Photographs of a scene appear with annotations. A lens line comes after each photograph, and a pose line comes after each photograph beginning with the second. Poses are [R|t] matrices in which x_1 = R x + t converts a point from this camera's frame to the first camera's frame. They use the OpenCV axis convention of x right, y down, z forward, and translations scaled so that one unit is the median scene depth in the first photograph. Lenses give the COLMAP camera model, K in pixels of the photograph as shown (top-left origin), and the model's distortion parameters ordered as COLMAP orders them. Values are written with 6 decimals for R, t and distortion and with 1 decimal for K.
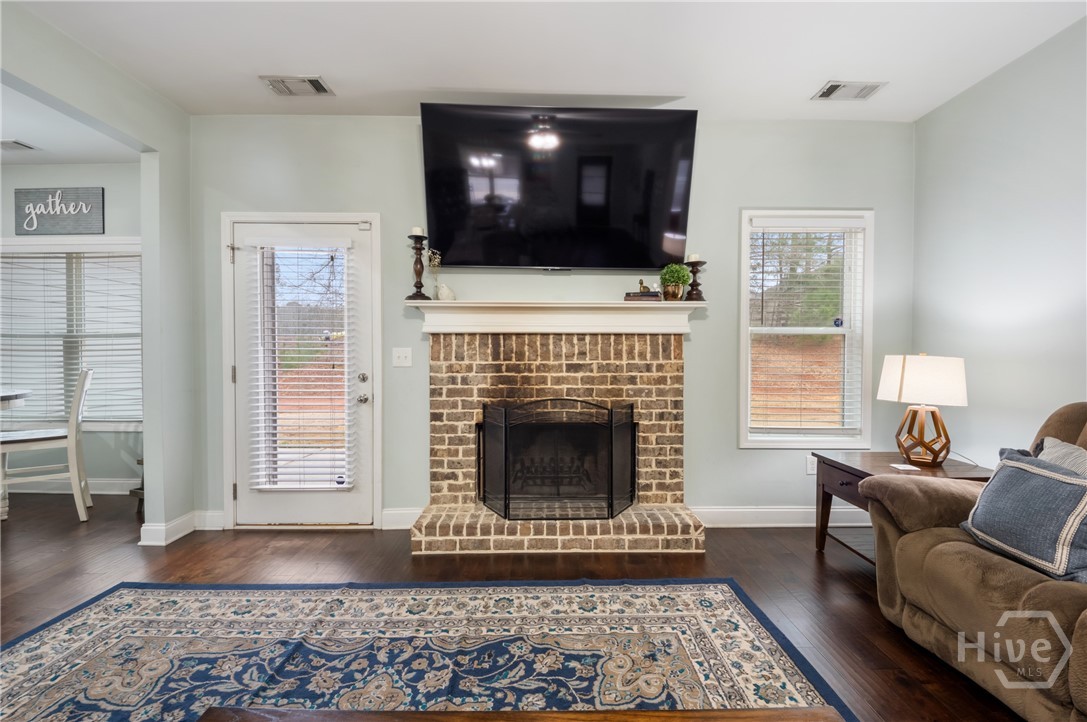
lens RADIAL K [[454.5, 0, 543.9], [0, 454.5, 369.7], [0, 0, 1]] dist [-0.013957, -0.000755]
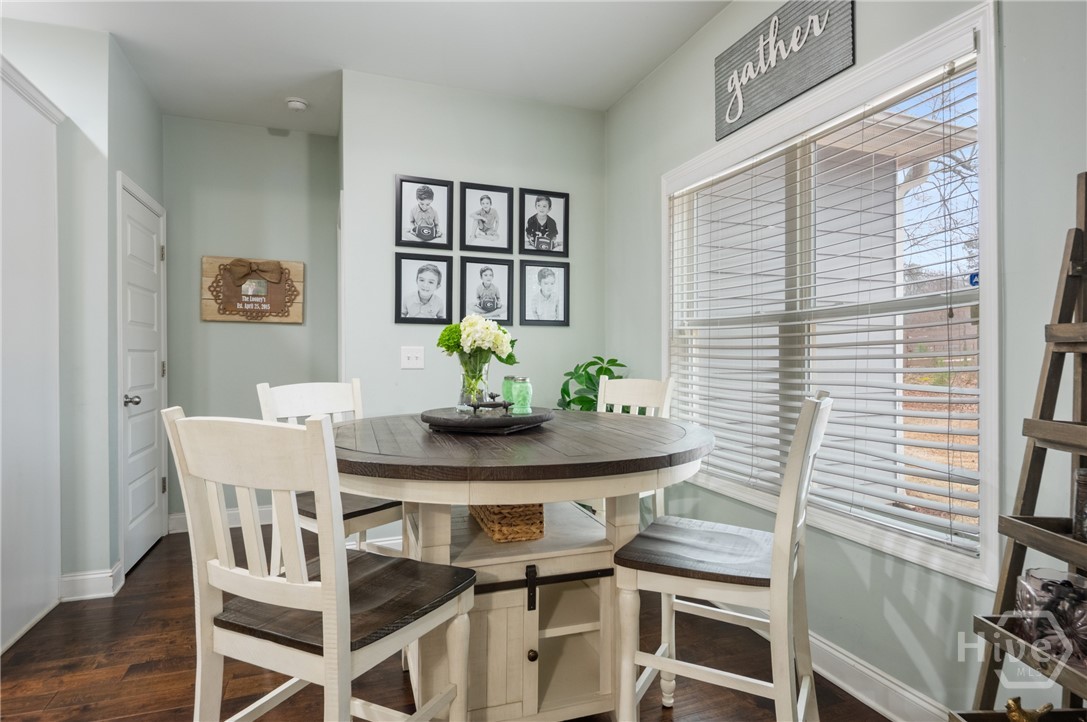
lens RADIAL K [[582.2, 0, 540.0], [0, 582.2, 357.4], [0, 0, 1]] dist [-0.003424, -0.000298]
pose [[0.335558, -0.001249, -0.942019, -0.676150], [-0.018577, 0.999796, -0.007943, -0.025956], [0.941836, 0.020165, 0.335466, 0.647806]]
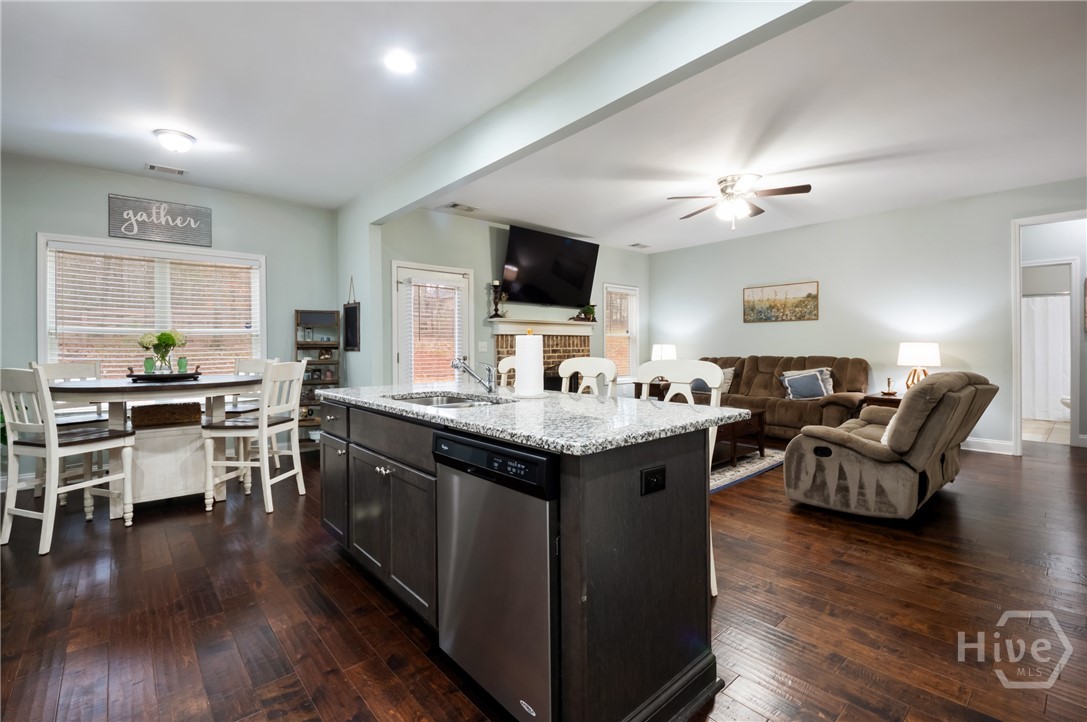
lens RADIAL K [[471.5, 0, 544.1], [0, 471.5, 352.9], [0, 0, 1]] dist [-0.001454, -0.000026]
pose [[0.754213, -0.015540, 0.656446, -1.346009], [0.036606, 0.999160, -0.018406, 0.040453], [-0.655609, 0.037912, 0.754148, -0.612380]]
